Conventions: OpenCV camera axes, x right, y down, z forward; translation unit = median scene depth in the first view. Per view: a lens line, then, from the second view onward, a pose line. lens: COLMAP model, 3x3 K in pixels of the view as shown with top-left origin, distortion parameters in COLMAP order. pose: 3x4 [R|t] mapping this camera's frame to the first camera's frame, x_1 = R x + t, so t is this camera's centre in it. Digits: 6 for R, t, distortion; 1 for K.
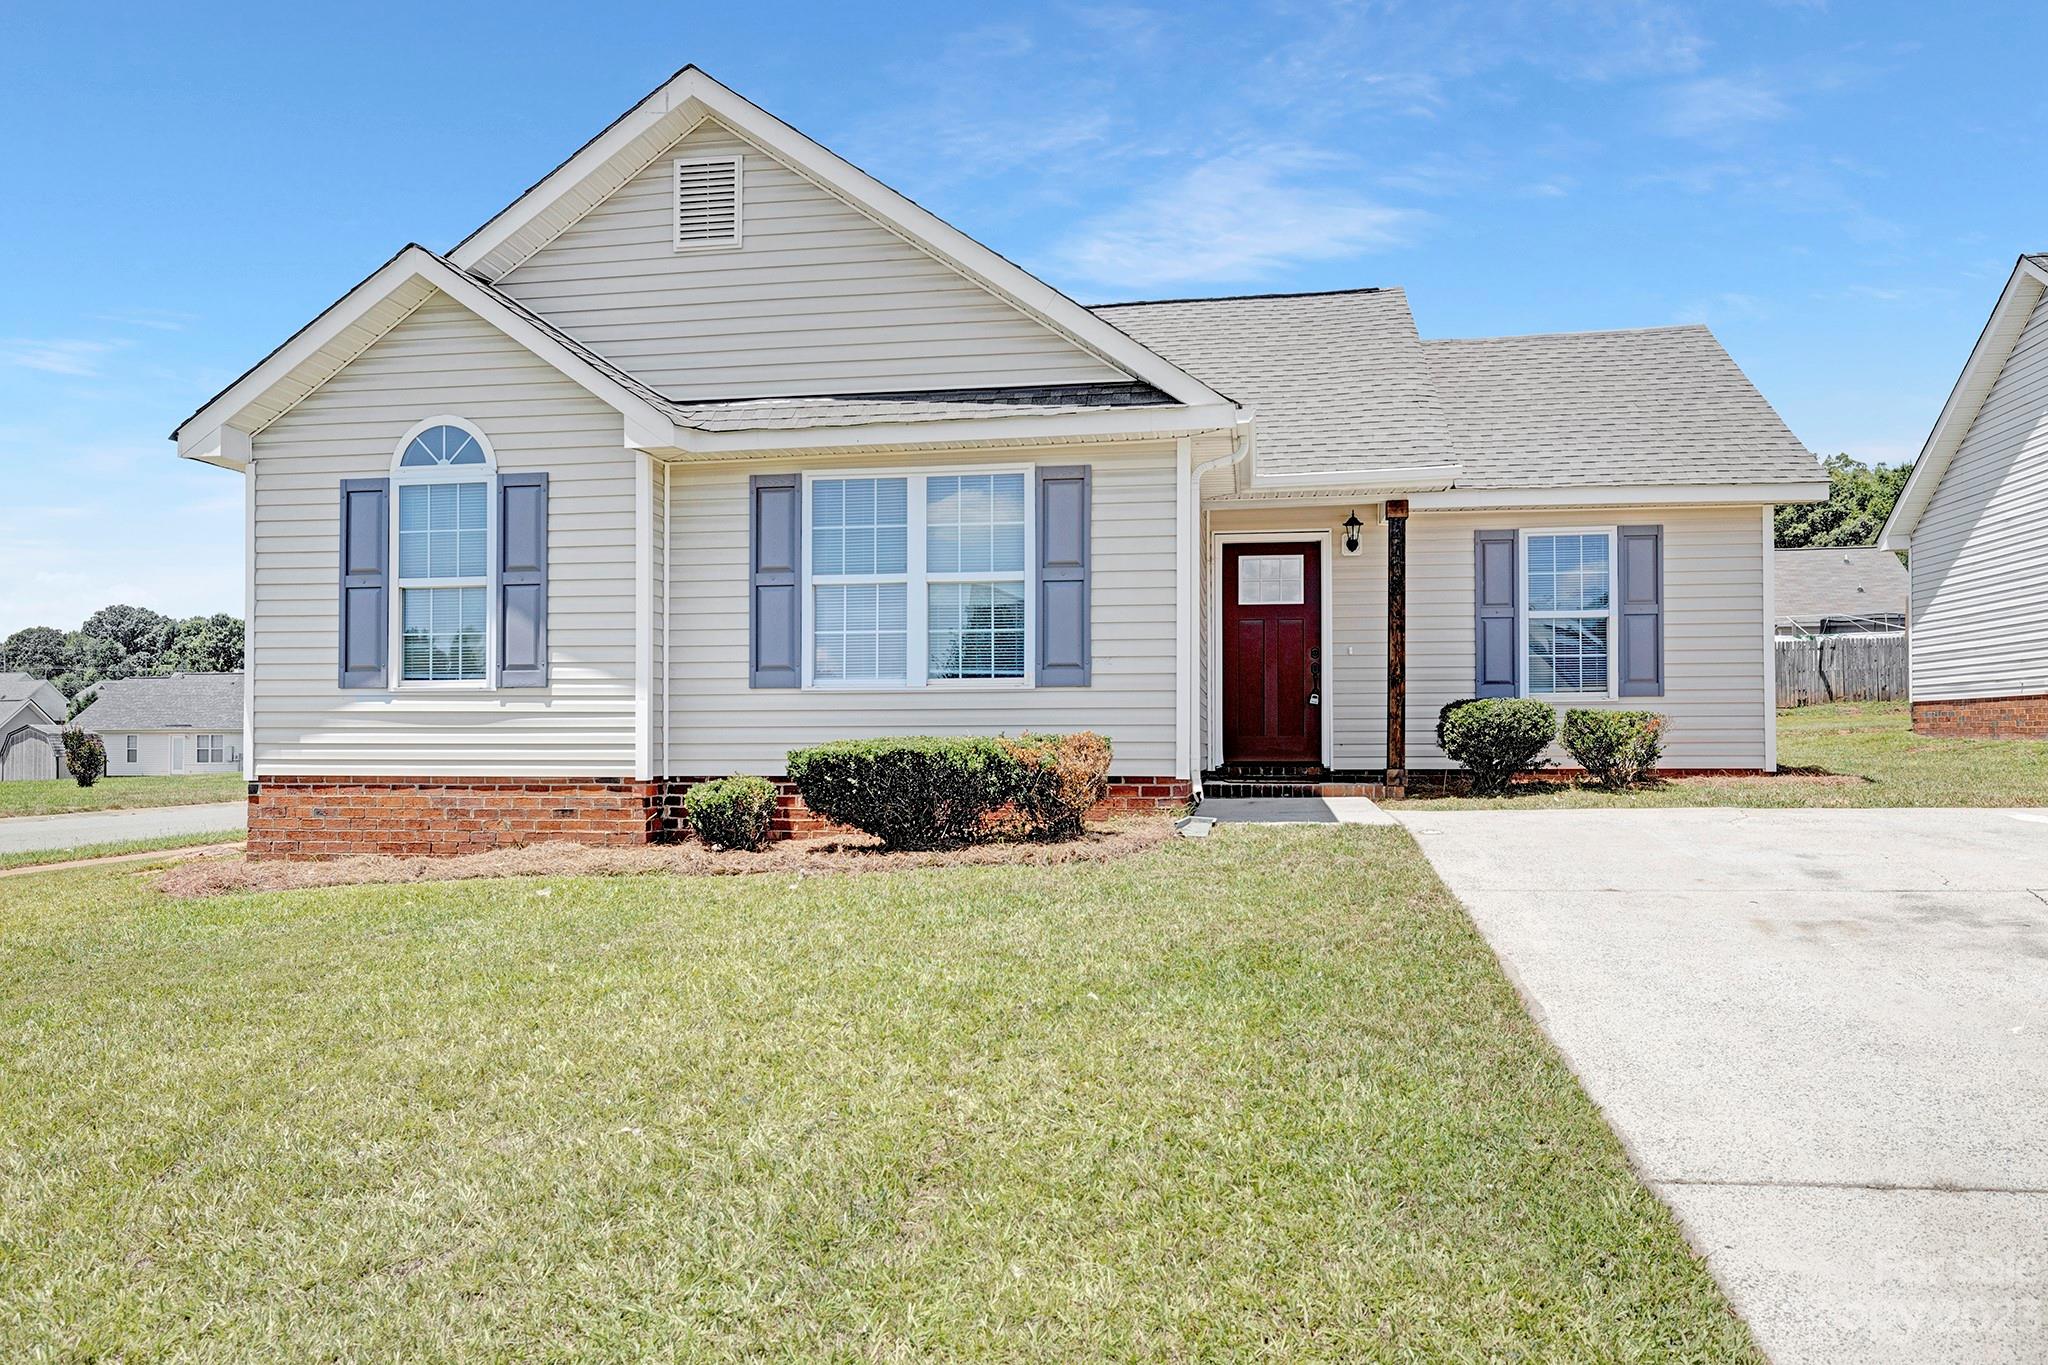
lens RADIAL K [[1464.8, 0, 1025.5], [0, 1464.8, 694.1], [0, 0, 1]] dist [-0.003586, -0.001772]
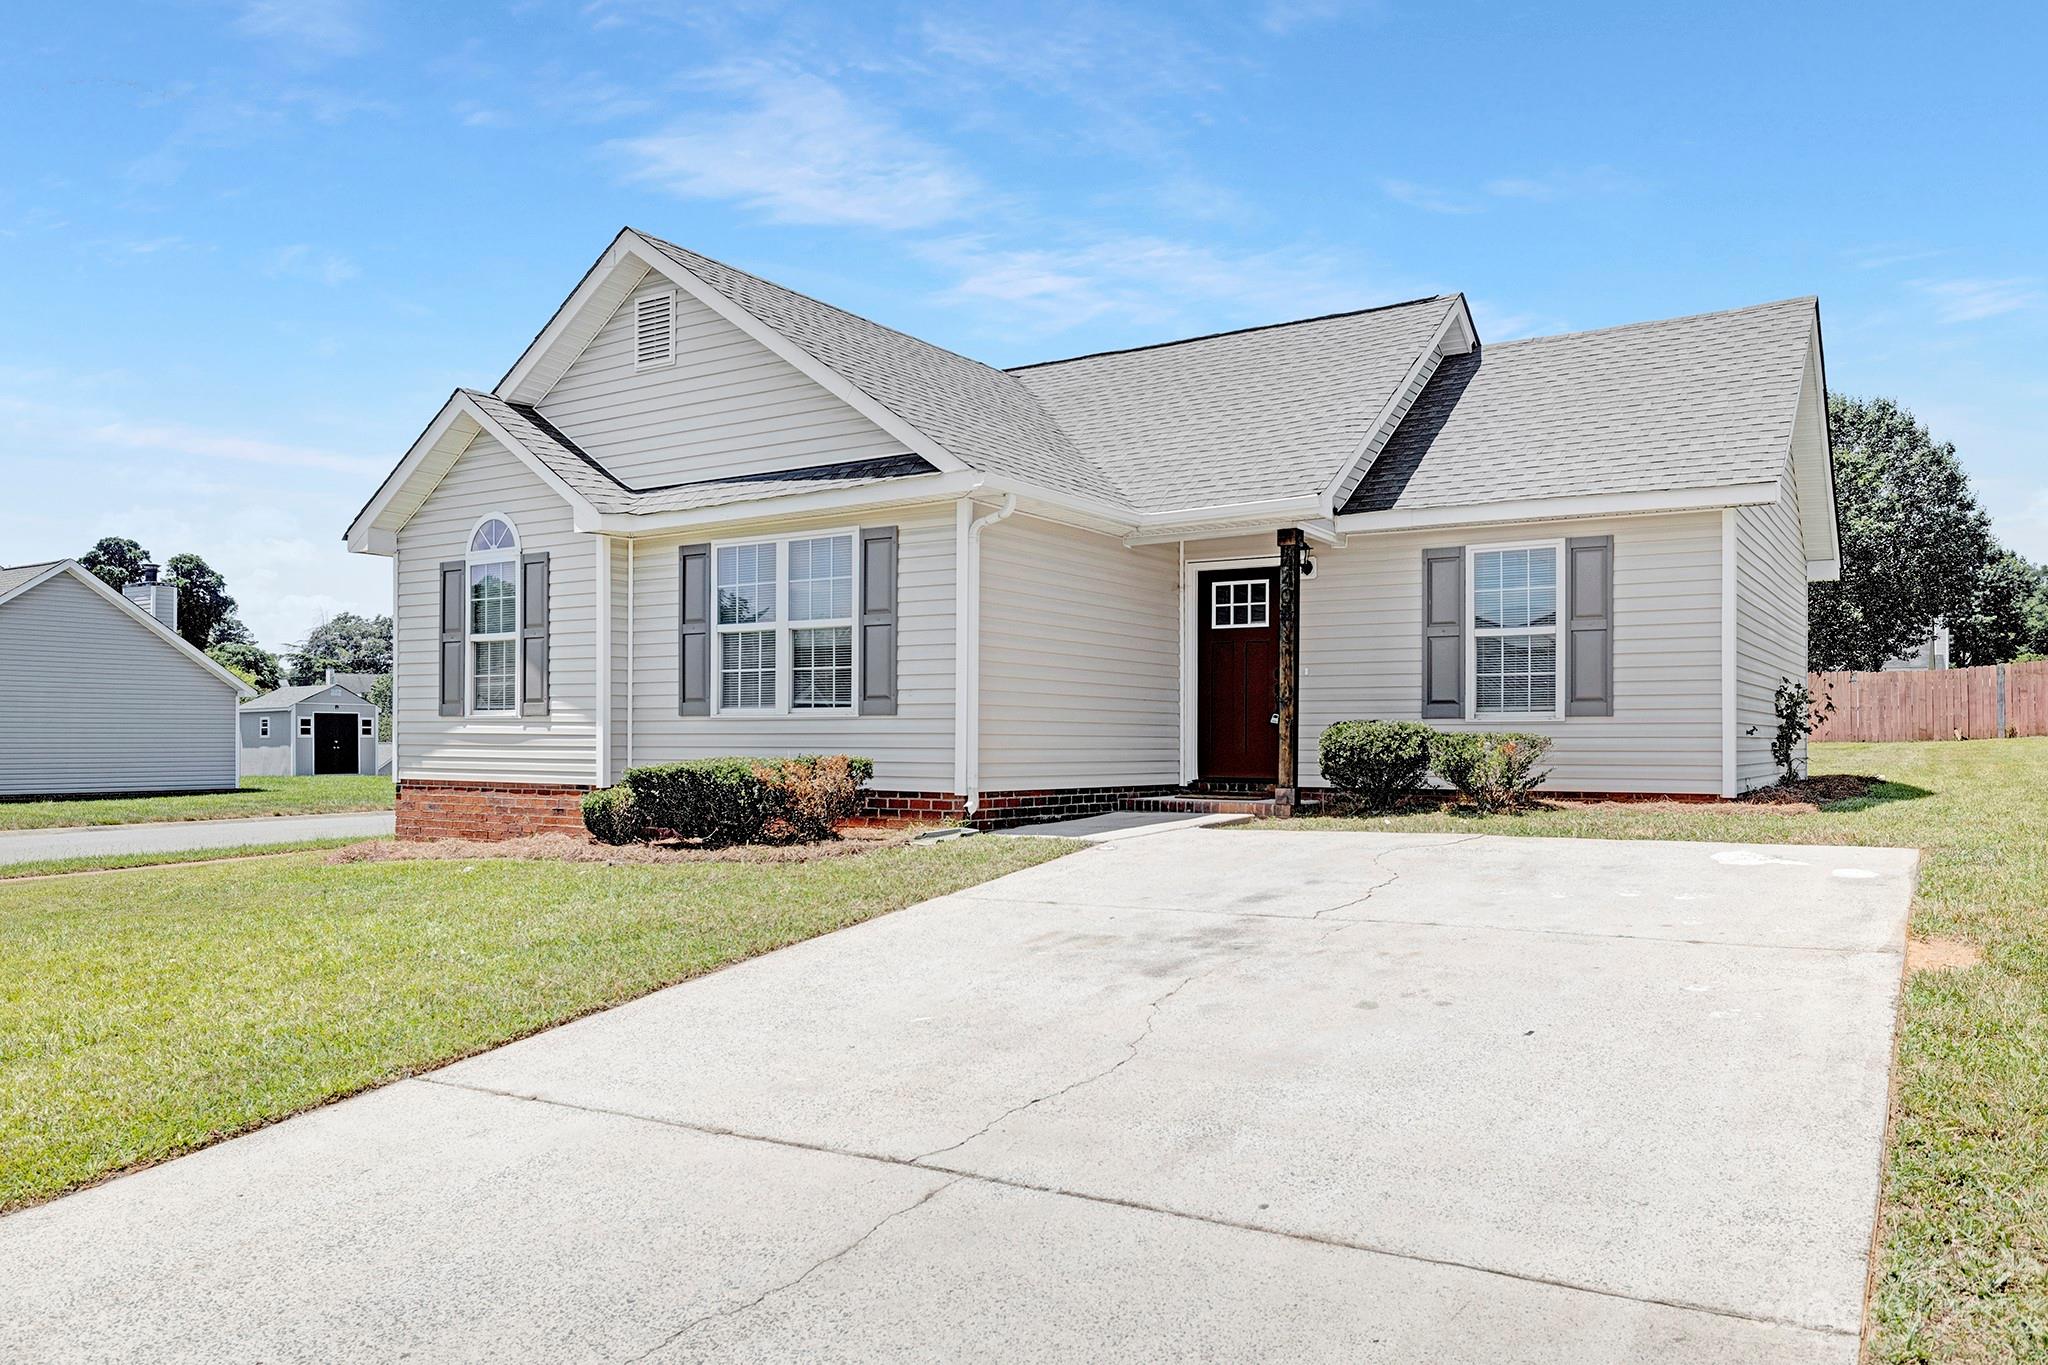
lens RADIAL K [[1464.8, 0, 964.6], [0, 1464.8, 709.2], [0, 0, 1]] dist [-0.003586, -0.001772]
pose [[0.913661, -0.004517, -0.406452, 0.541171], [0.008916, 0.999920, 0.008930, -0.018636], [0.406379, -0.011783, 0.913629, -0.047895]]
